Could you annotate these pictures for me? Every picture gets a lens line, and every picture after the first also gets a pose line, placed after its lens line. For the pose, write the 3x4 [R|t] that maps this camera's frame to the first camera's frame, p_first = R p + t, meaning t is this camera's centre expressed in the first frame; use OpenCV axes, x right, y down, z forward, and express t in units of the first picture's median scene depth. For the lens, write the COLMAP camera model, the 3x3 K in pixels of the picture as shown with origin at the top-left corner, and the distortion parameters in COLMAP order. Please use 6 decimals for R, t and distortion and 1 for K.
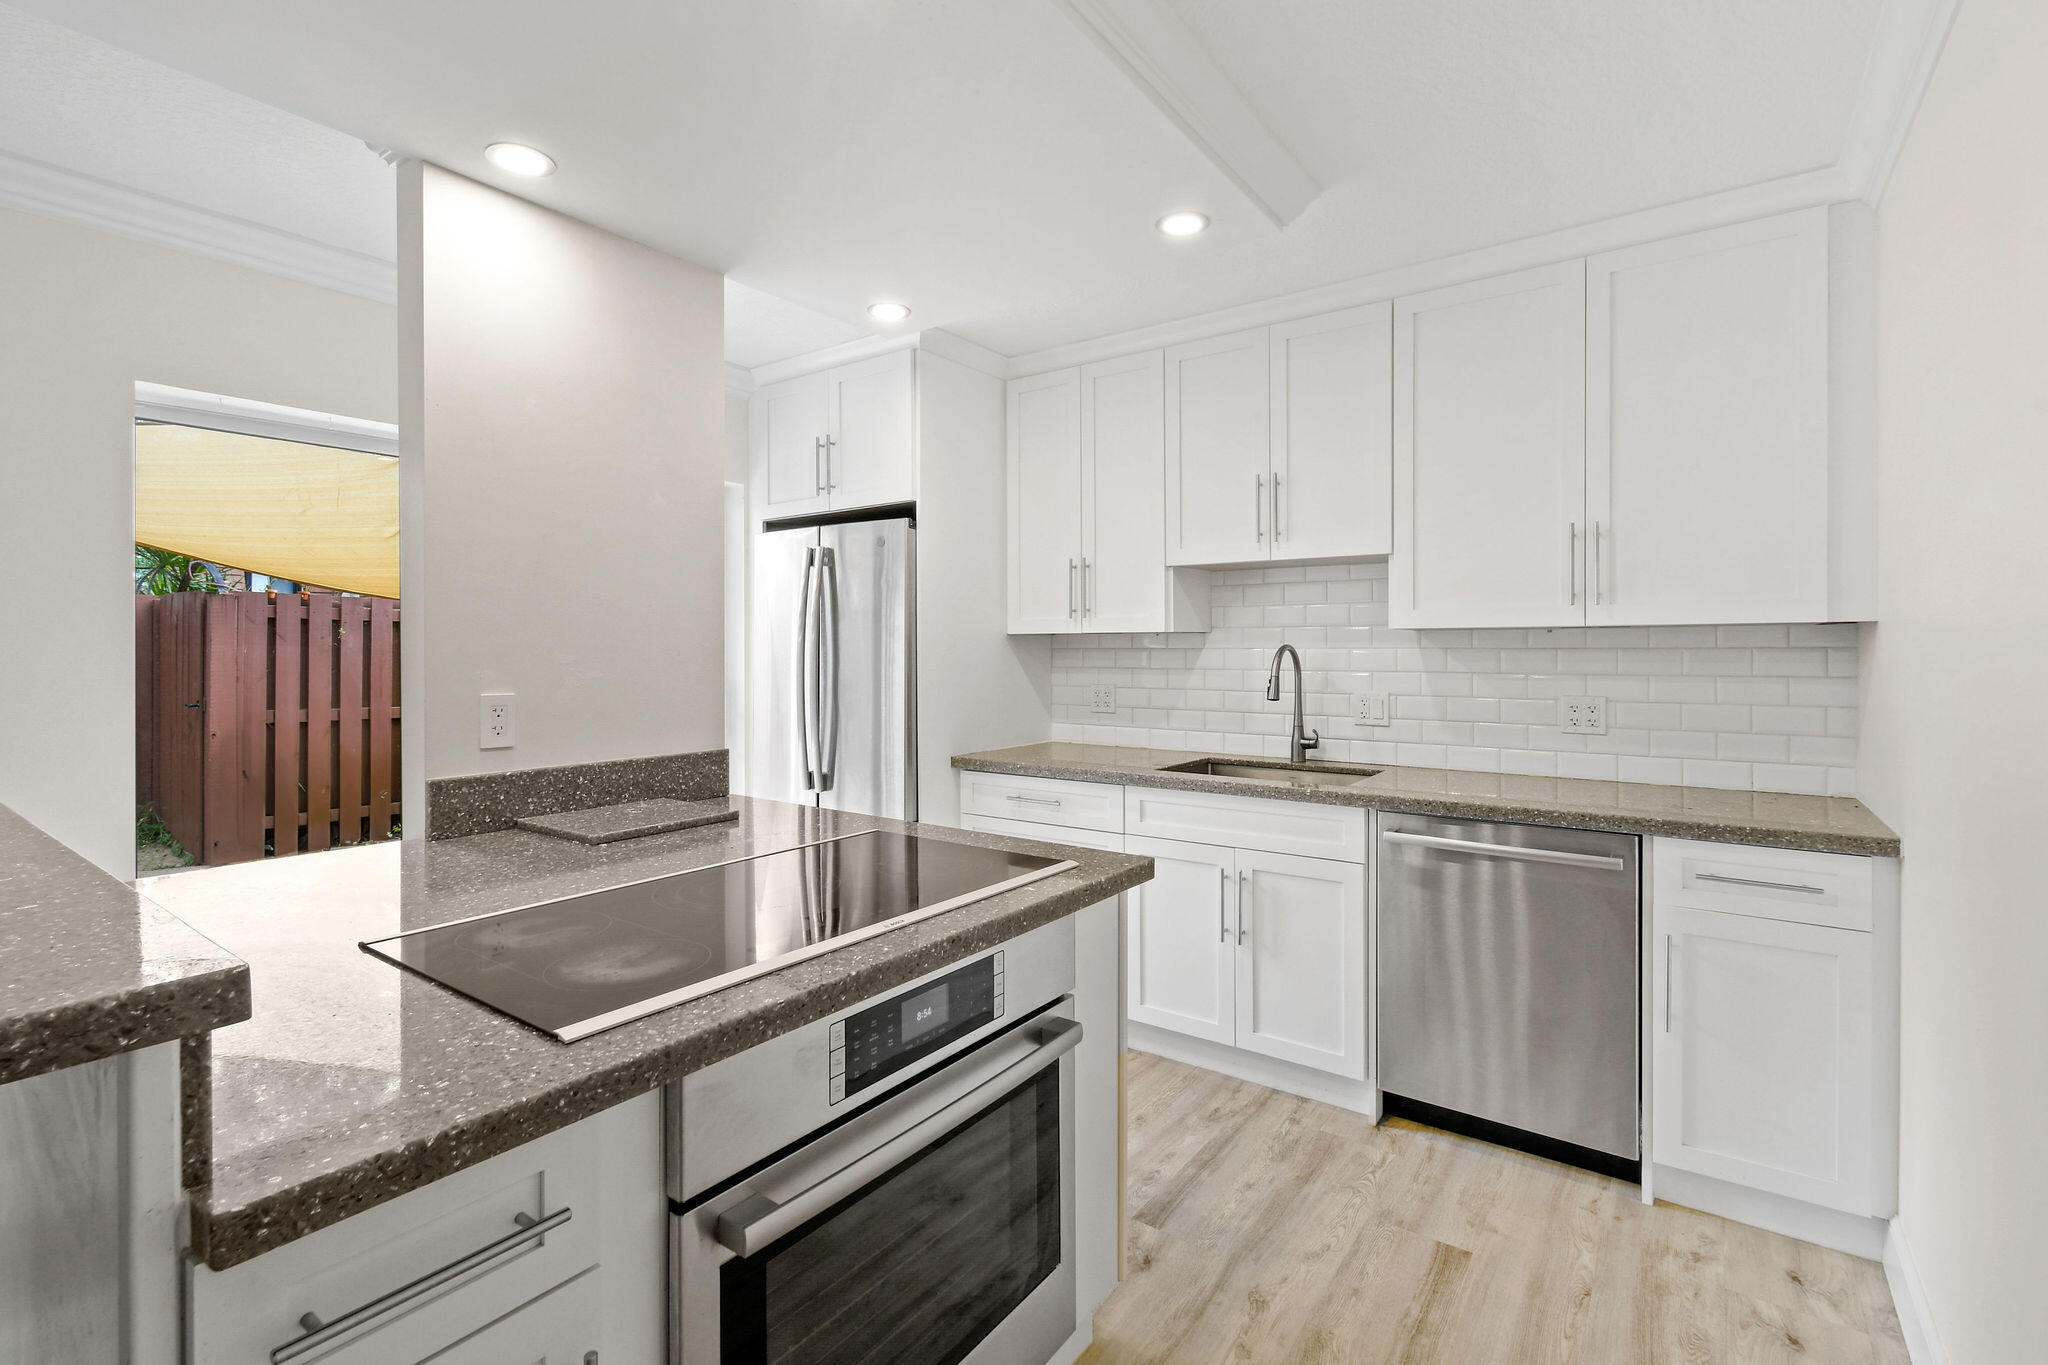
lens RADIAL K [[915.6, 0, 1033.9], [0, 915.6, 655.2], [0, 0, 1]] dist [-0.000812, -0.000501]
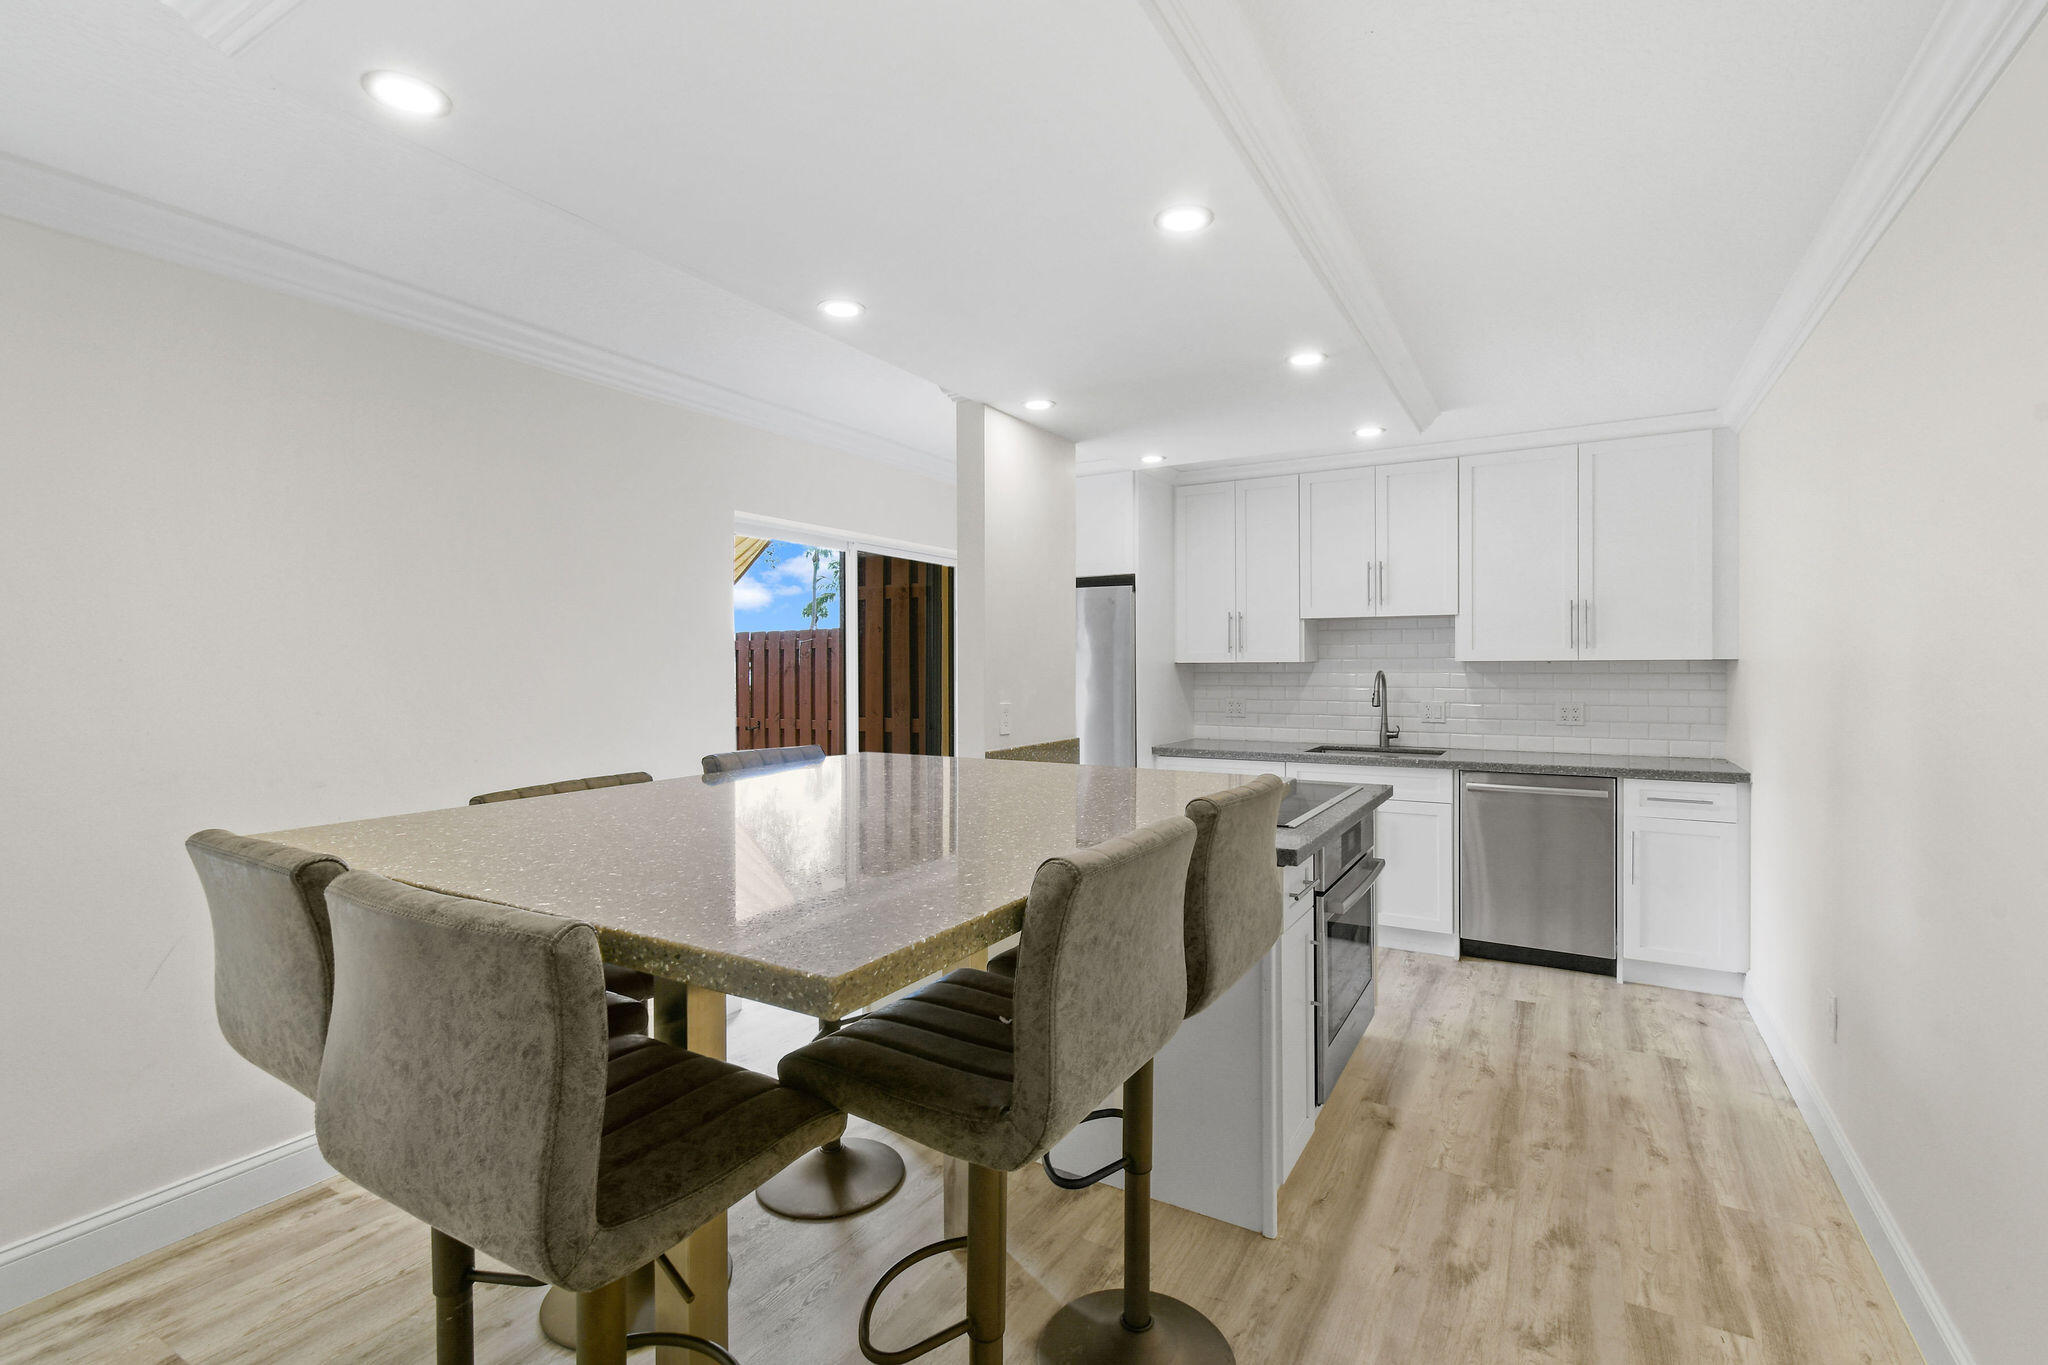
lens RADIAL K [[915.6, 0, 1023.4], [0, 915.6, 669.4], [0, 0, 1]] dist [-0.000812, -0.000501]
pose [[0.996038, -0.001124, 0.088920, -0.544435], [0.001332, 0.999997, -0.002281, -0.012709], [-0.088917, 0.002390, 0.996036, -0.570089]]
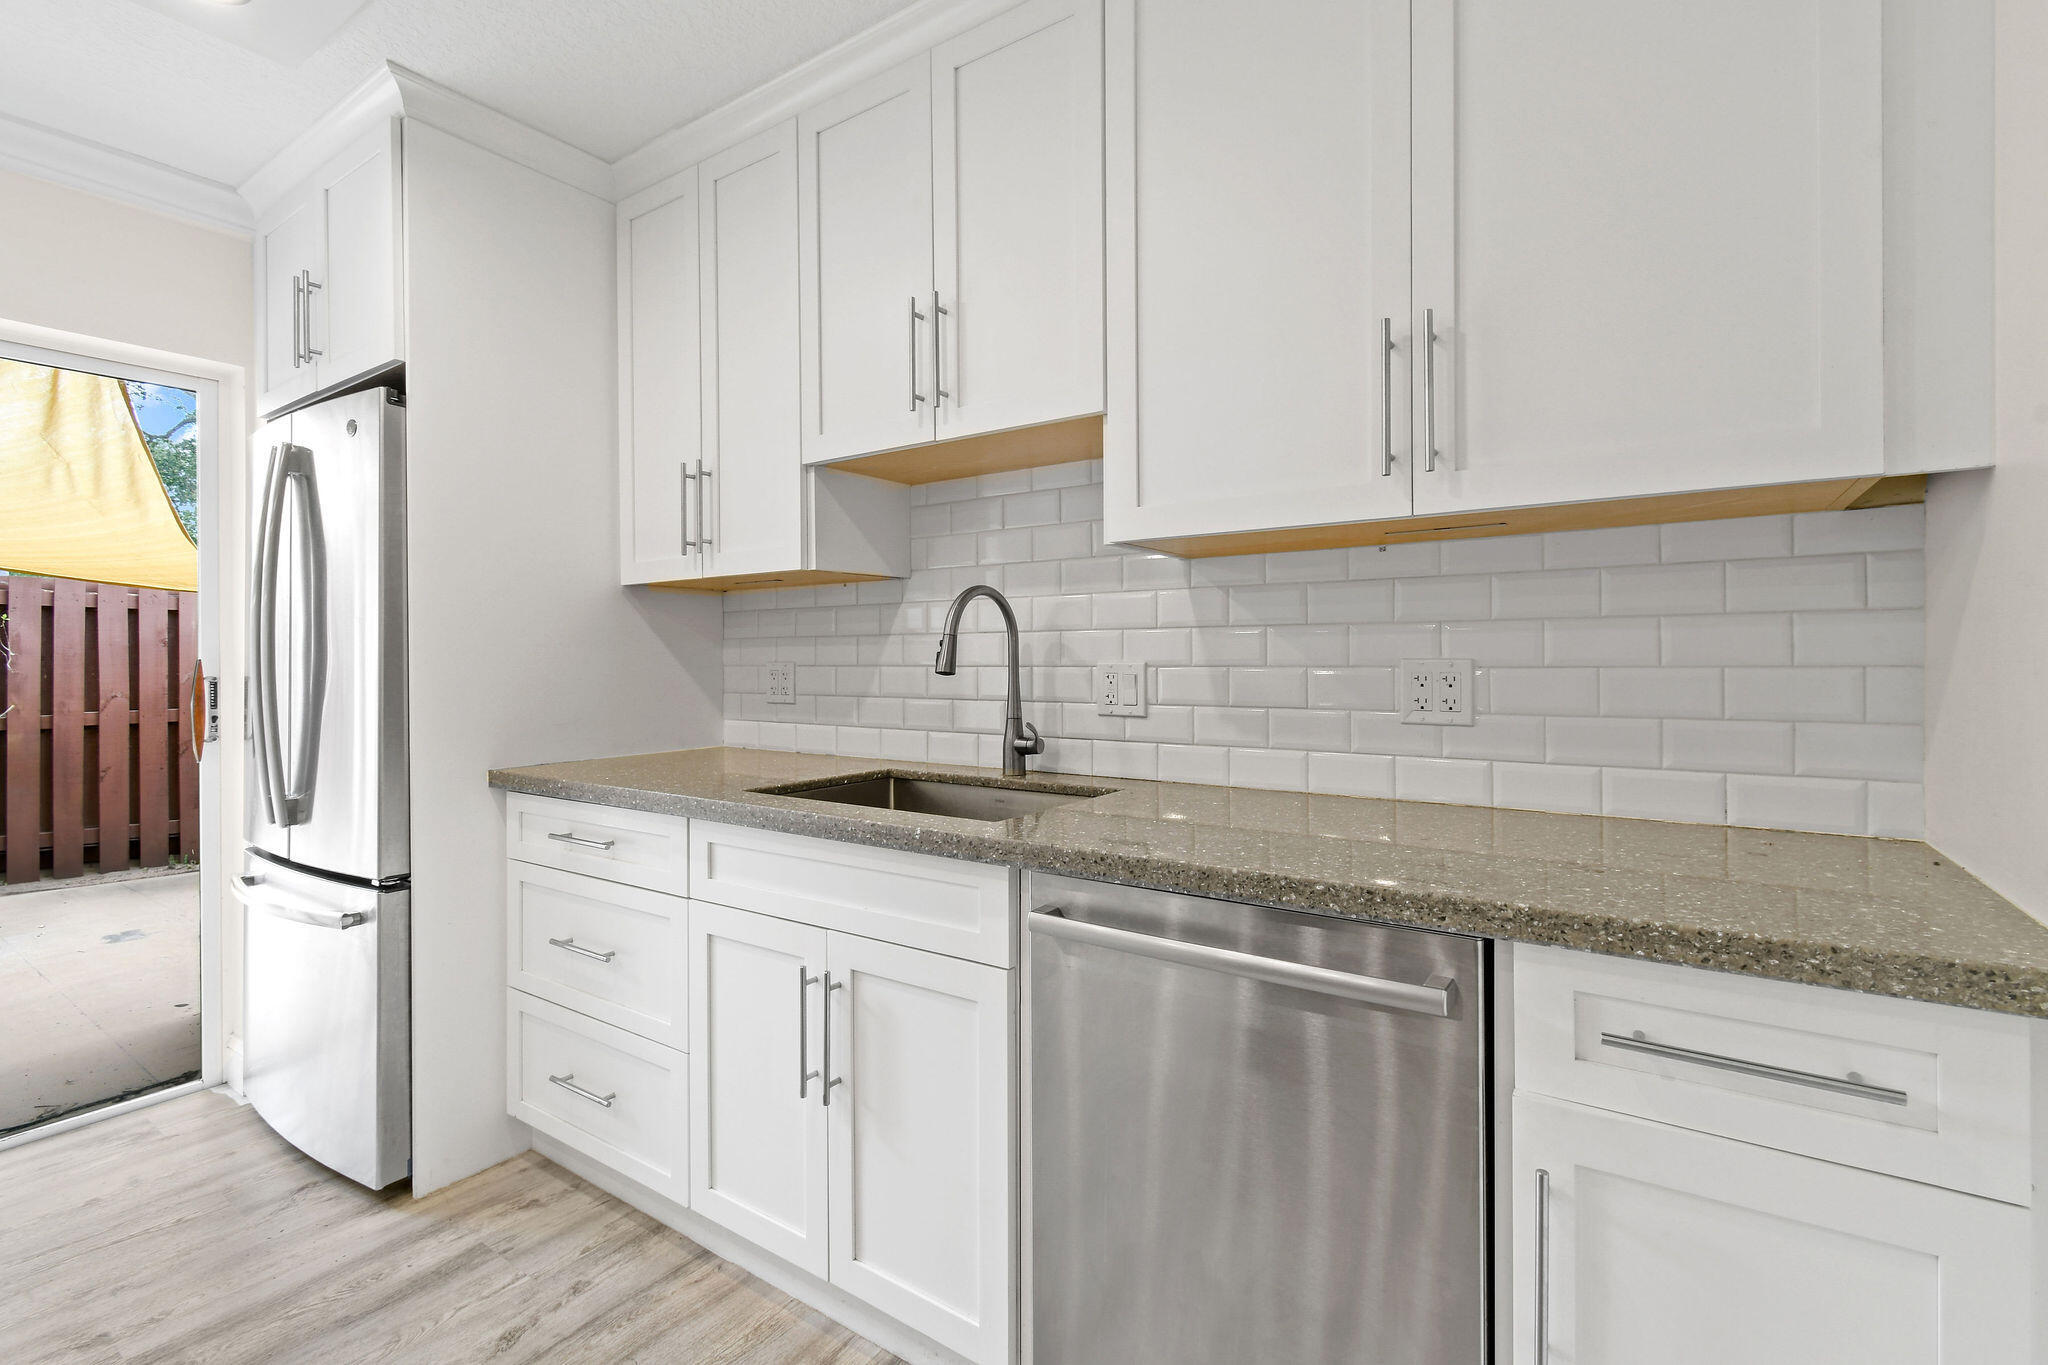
lens RADIAL K [[915.6, 0, 1034.0], [0, 915.6, 665.8], [0, 0, 1]] dist [-0.000812, -0.000501]
pose [[0.999711, -0.005147, 0.023487, 0.350613], [0.005098, 0.999985, 0.002152, 0.048910], [-0.023497, -0.002031, 0.999722, 0.451353]]
